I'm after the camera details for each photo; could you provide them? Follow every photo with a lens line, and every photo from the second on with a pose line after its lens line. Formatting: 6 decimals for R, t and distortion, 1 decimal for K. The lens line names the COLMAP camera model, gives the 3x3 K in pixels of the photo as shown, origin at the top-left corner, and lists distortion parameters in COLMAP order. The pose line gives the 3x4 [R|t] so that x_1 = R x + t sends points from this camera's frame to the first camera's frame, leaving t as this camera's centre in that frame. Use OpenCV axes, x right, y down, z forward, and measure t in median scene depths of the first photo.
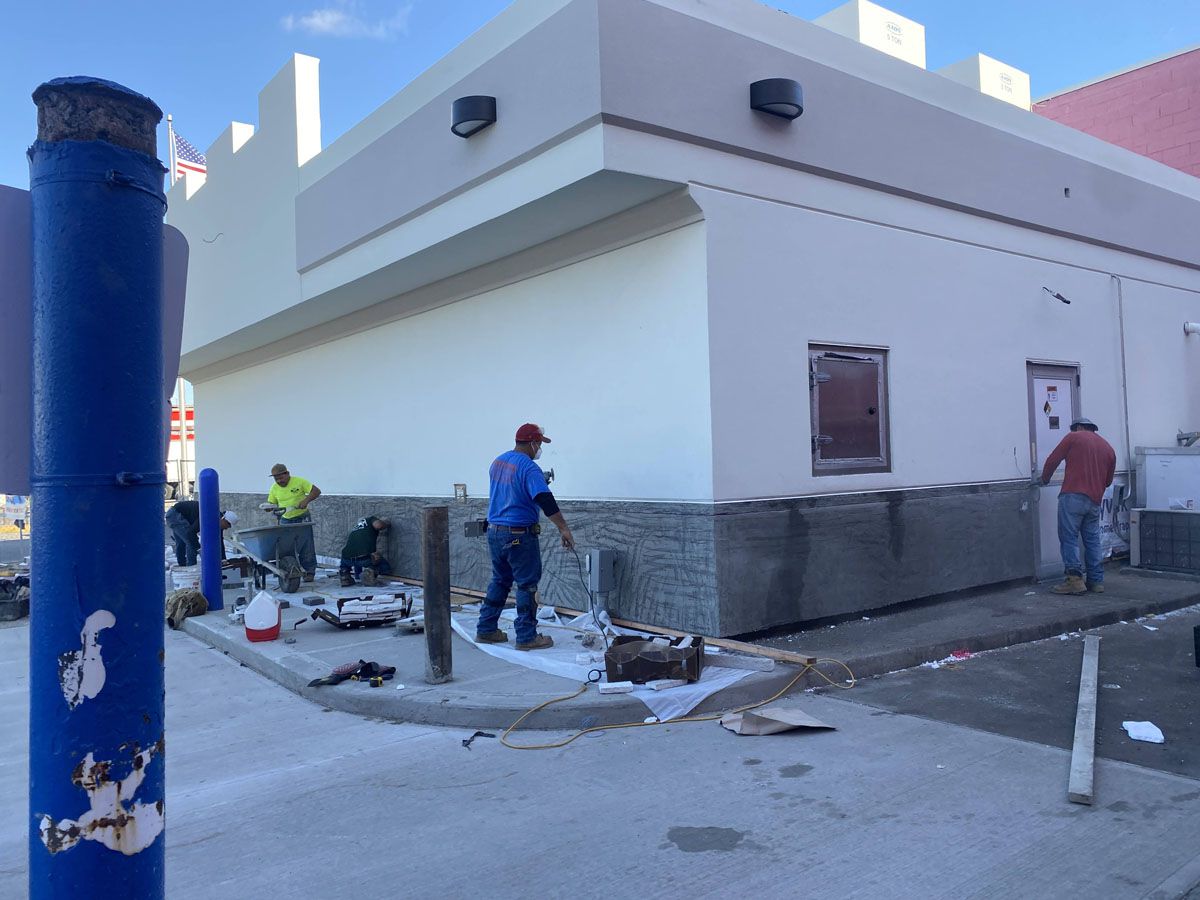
lens RADIAL K [[915.5, 0, 593.7], [0, 915.5, 426.4], [0, 0, 1]] dist [0.030604, -0.046194]
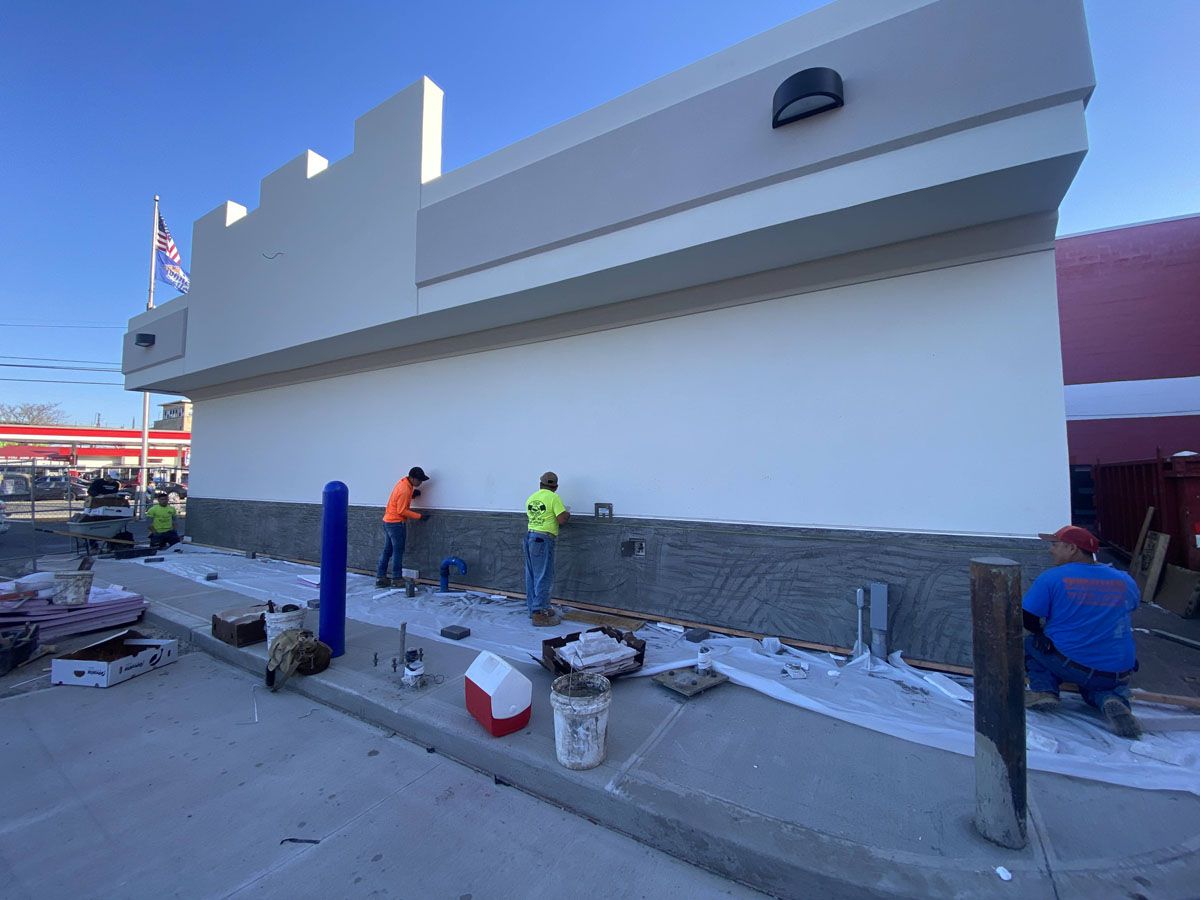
lens RADIAL K [[482.5, 0, 603.3], [0, 482.5, 439.7], [0, 0, 1]] dist [0.035677, -0.027418]
pose [[0.926462, 0.064132, 0.370885, -0.536784], [-0.046802, 0.997358, -0.055550, 0.031844], [-0.373468, 0.034107, 0.927016, 0.745049]]
